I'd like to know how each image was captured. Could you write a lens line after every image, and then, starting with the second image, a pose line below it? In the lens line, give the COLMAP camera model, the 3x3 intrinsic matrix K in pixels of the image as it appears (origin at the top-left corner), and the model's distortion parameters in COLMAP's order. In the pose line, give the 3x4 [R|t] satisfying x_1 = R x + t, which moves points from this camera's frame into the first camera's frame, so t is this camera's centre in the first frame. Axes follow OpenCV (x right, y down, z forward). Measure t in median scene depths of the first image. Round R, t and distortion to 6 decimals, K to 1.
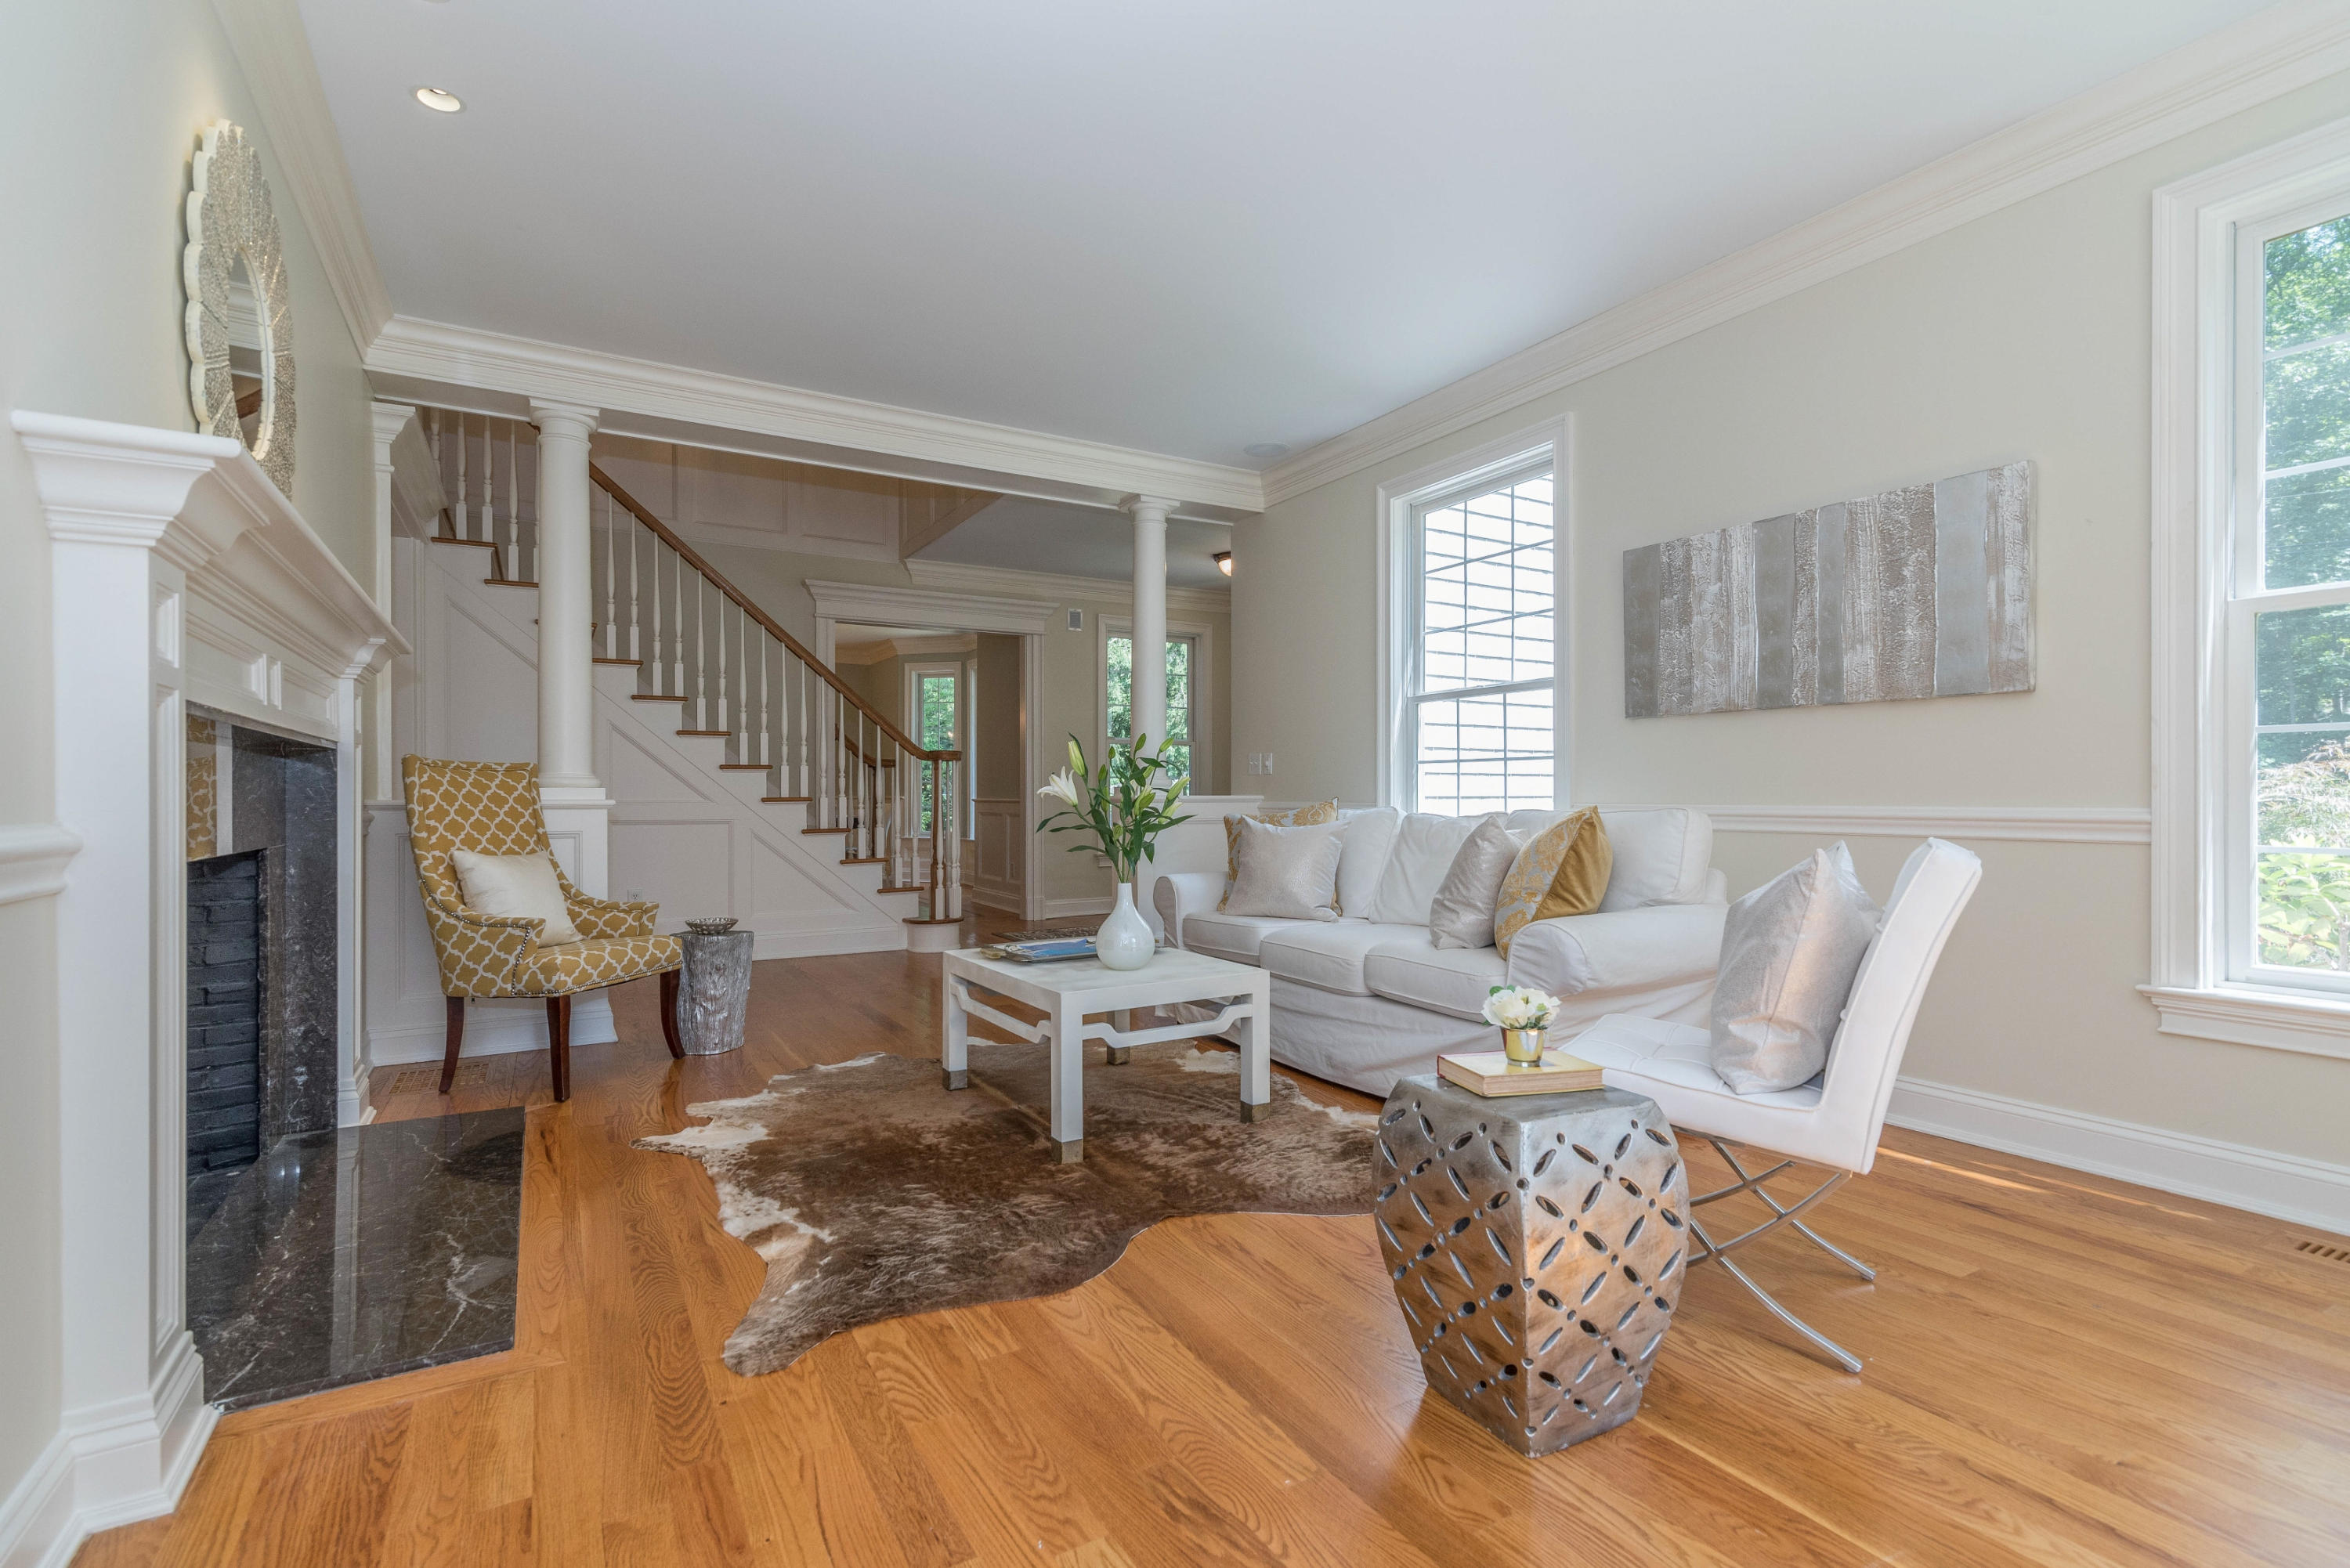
lens RADIAL K [[1104.2, 0, 1173.0], [0, 1104.2, 796.0], [0, 0, 1]] dist [-0.001026, -0.000655]
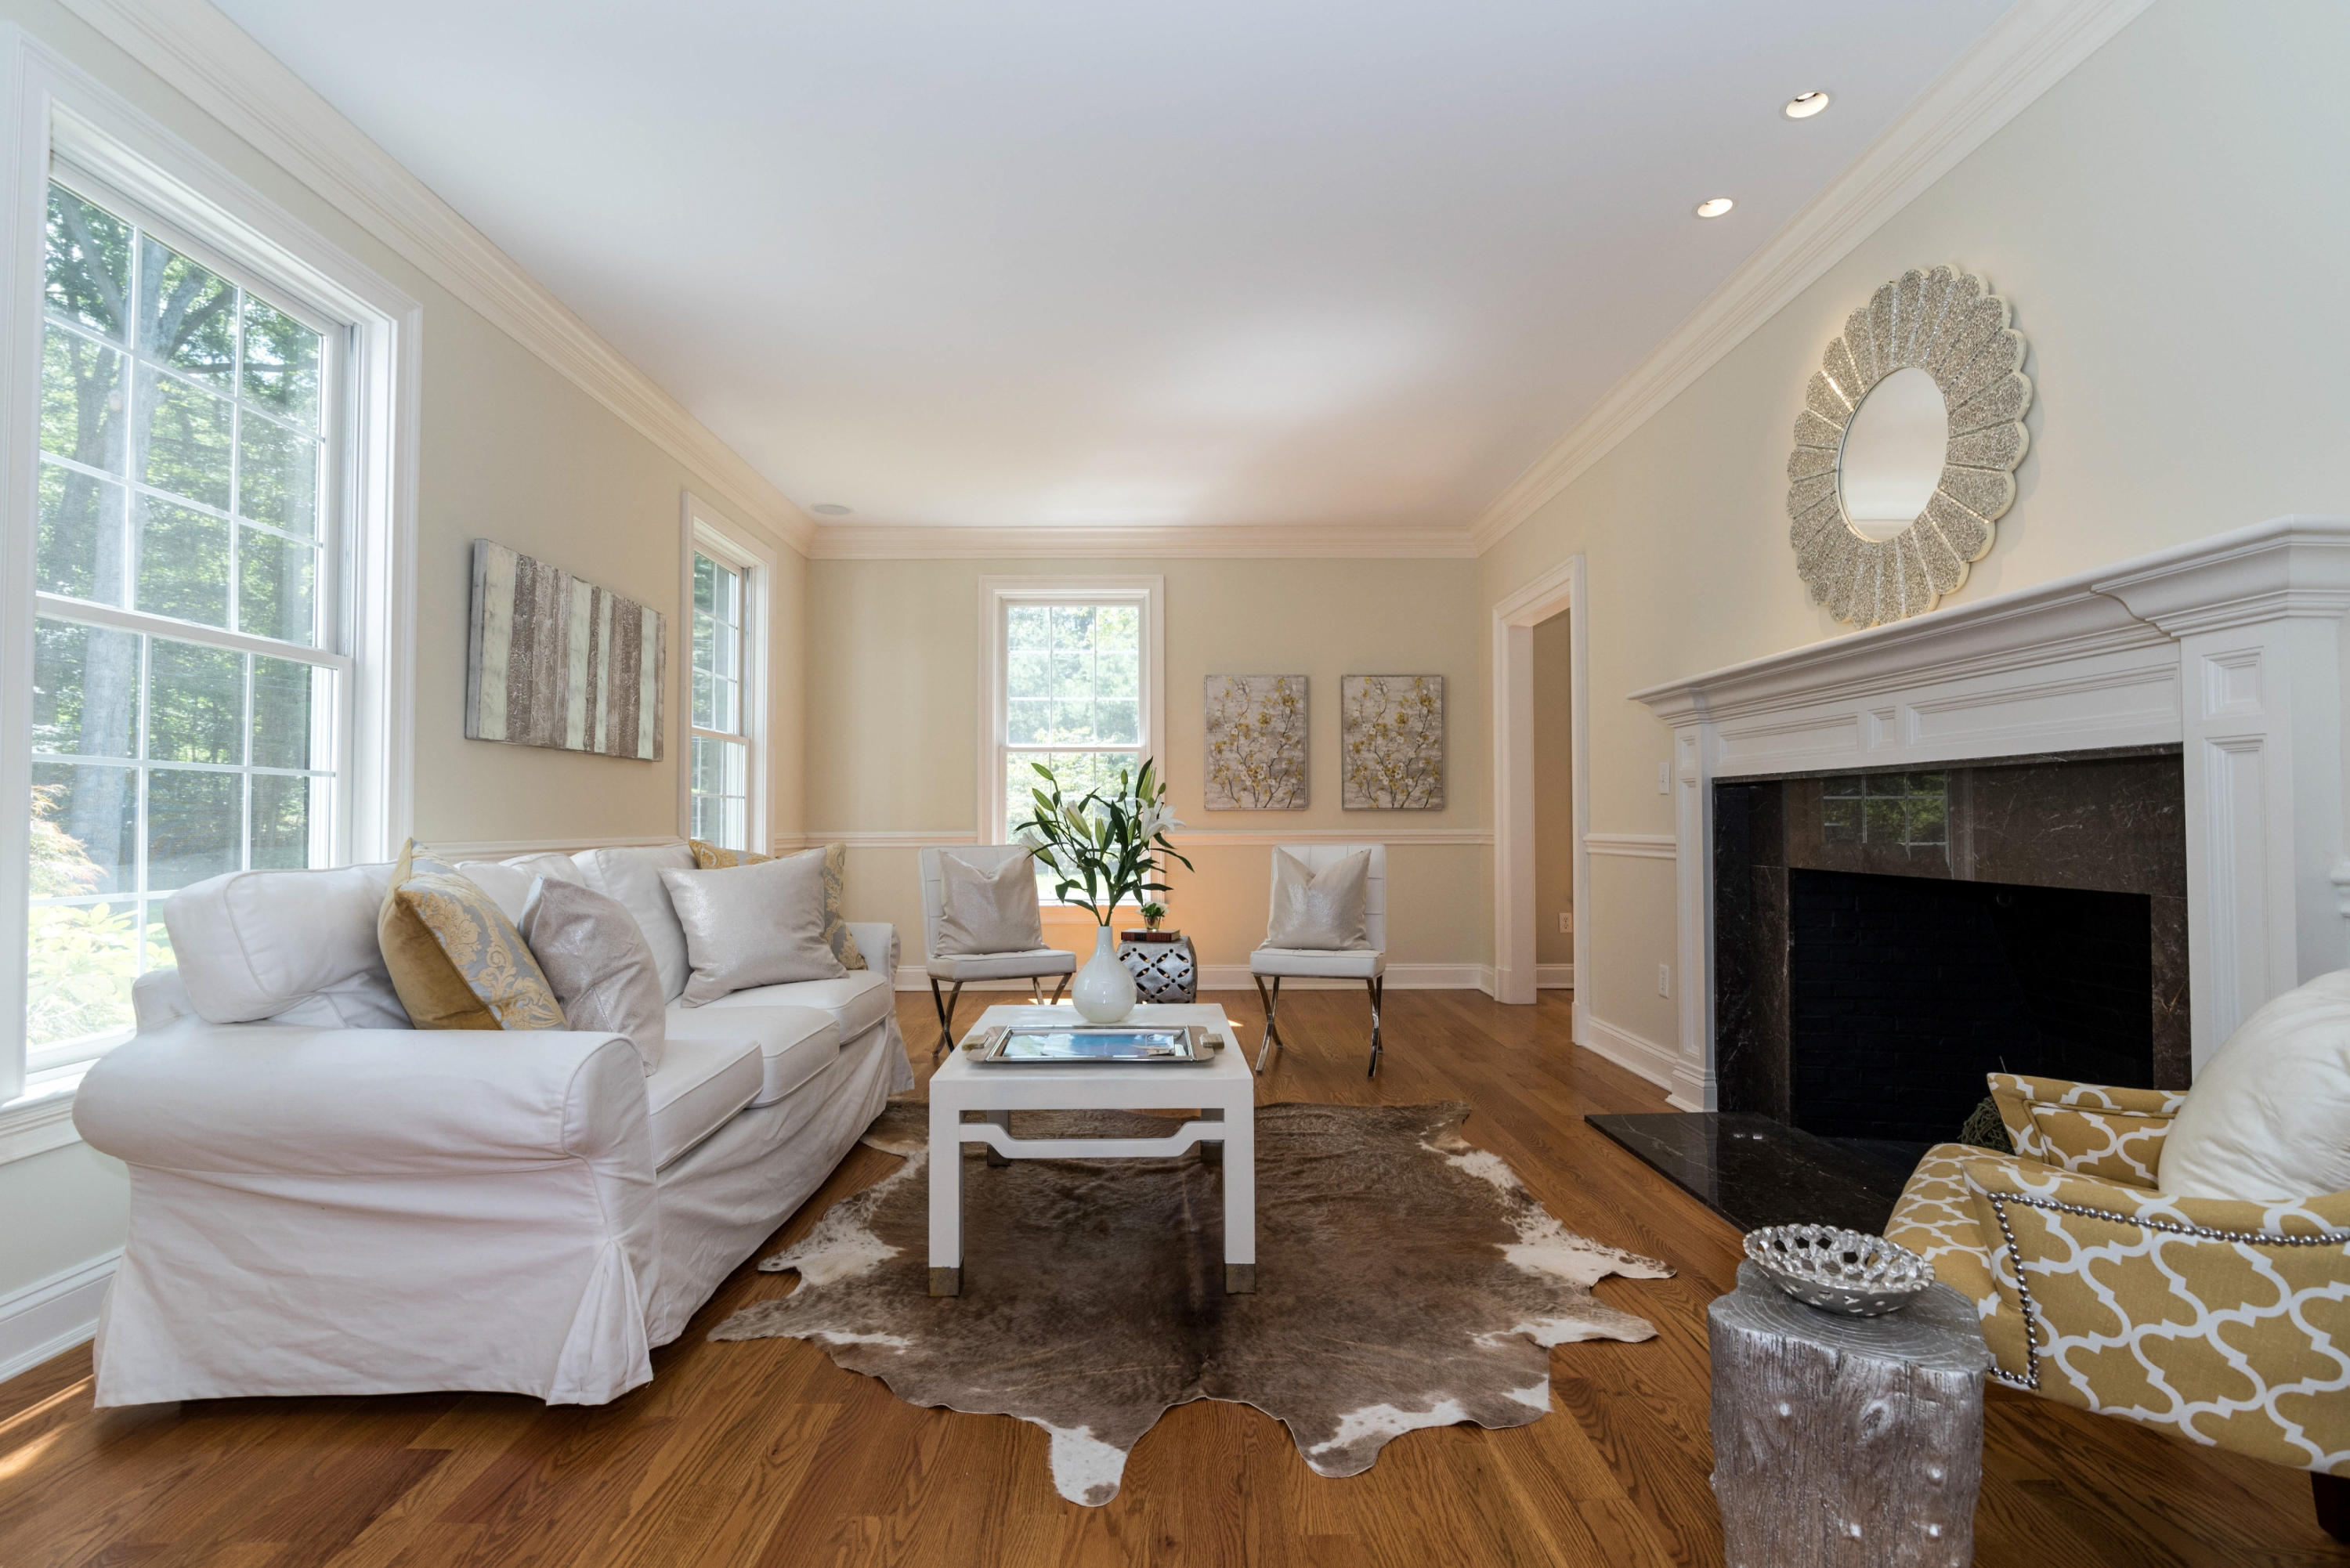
lens RADIAL K [[1104.2, 0, 1173.0], [0, 1104.2, 796.0], [0, 0, 1]] dist [-0.001026, -0.000655]
pose [[-0.873680, 0.014889, 0.486274, -0.551031], [0.003455, 0.999696, -0.024403, -0.006148], [-0.486490, -0.019640, -0.873466, 1.819030]]
